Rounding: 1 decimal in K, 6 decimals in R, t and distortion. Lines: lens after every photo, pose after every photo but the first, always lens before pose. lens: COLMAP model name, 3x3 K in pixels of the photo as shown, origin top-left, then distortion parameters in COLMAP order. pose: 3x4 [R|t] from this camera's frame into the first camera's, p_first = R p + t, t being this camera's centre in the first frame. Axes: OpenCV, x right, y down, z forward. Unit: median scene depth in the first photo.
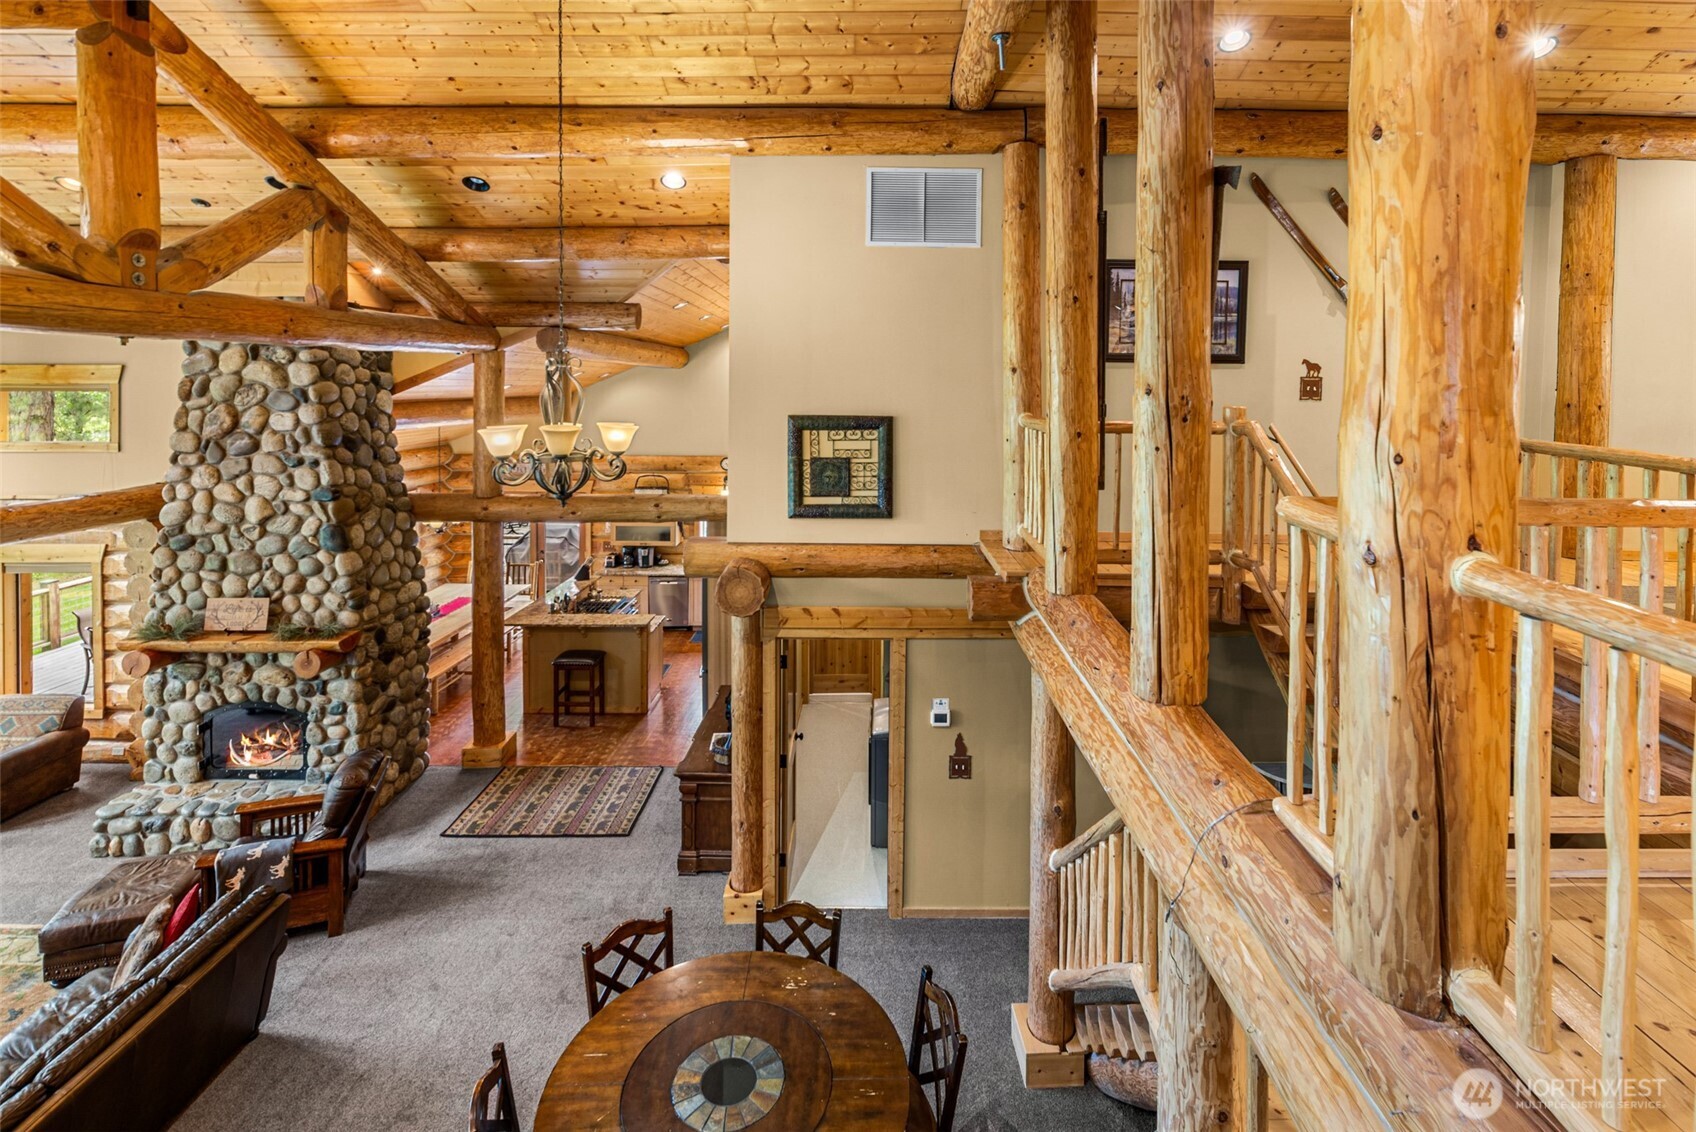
lens RADIAL K [[796.1, 0, 883.5], [0, 796.1, 398.7], [0, 0, 1]] dist [0.000833, 0.000433]
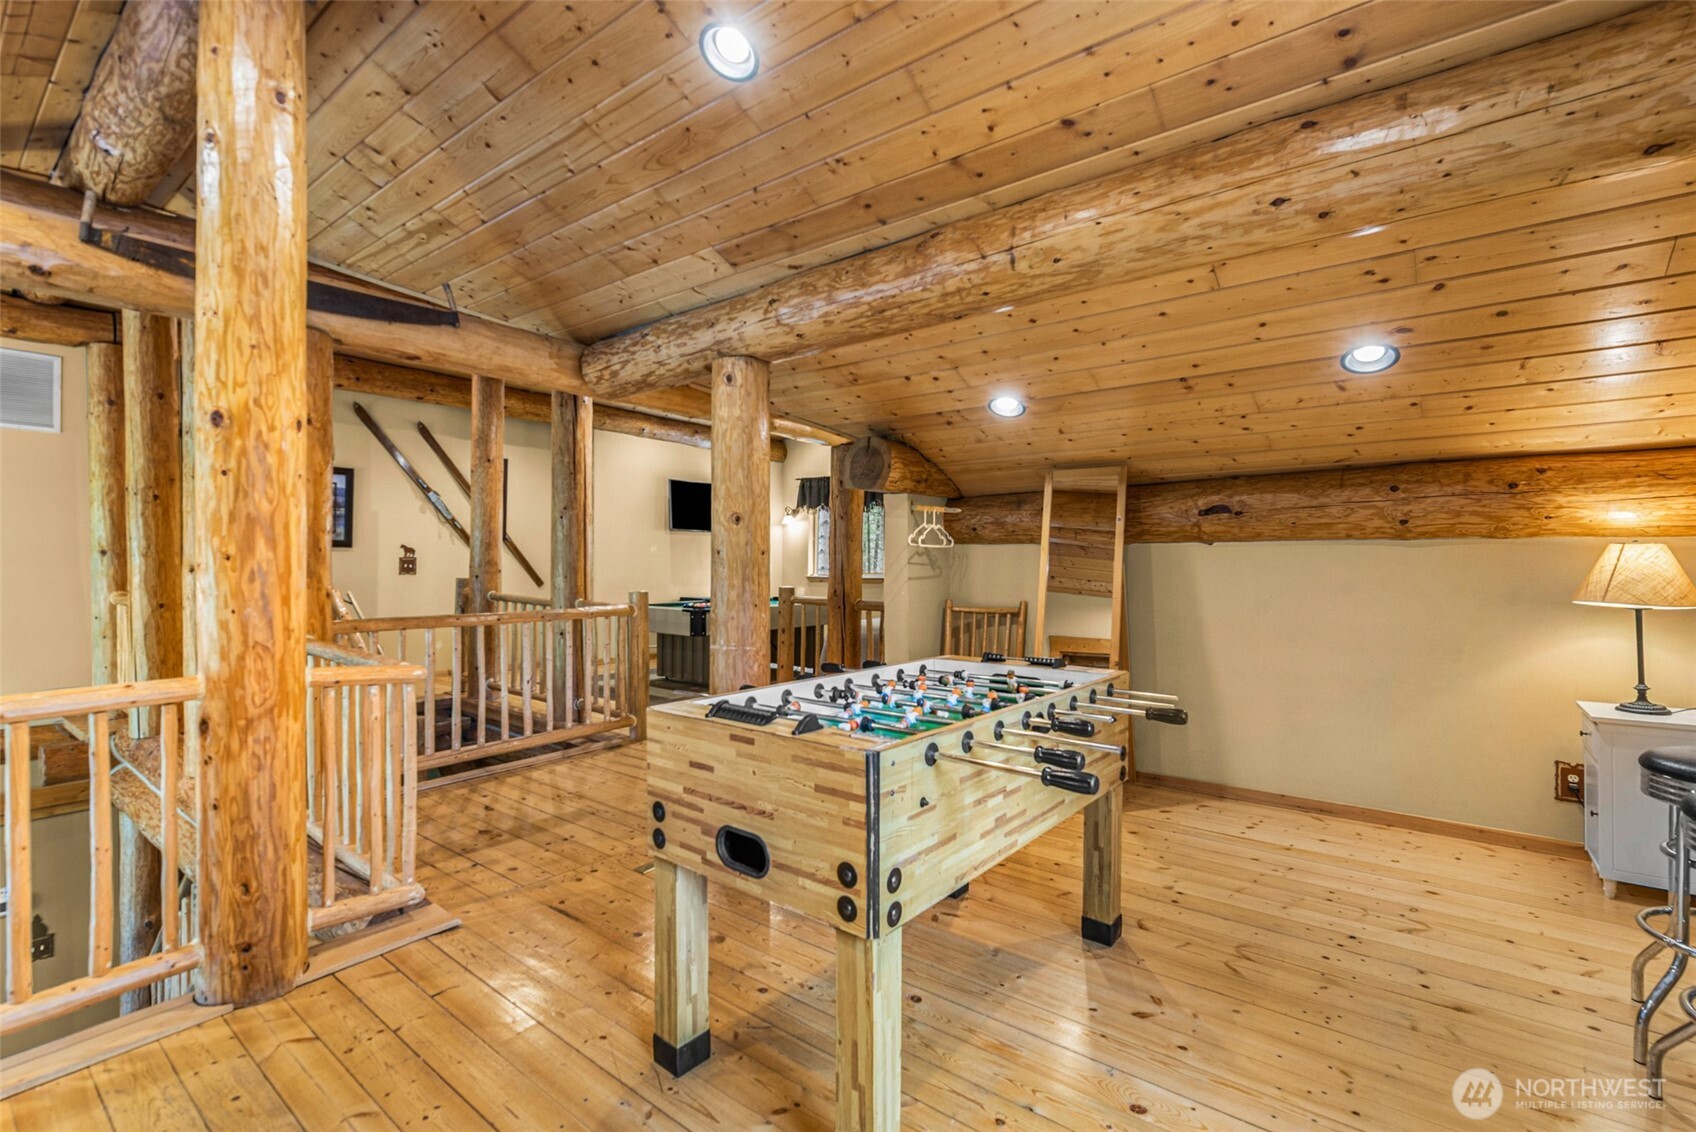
lens RADIAL K [[767.9, 0, 851.4], [0, 767.9, 561.2], [0, 0, 1]] dist [-0.000605, -0.000106]
pose [[0.632111, -0.007143, 0.774845, -0.001347], [0.021274, 0.999741, -0.008138, 0.006201], [-0.774586, 0.021628, 0.632099, -0.453613]]
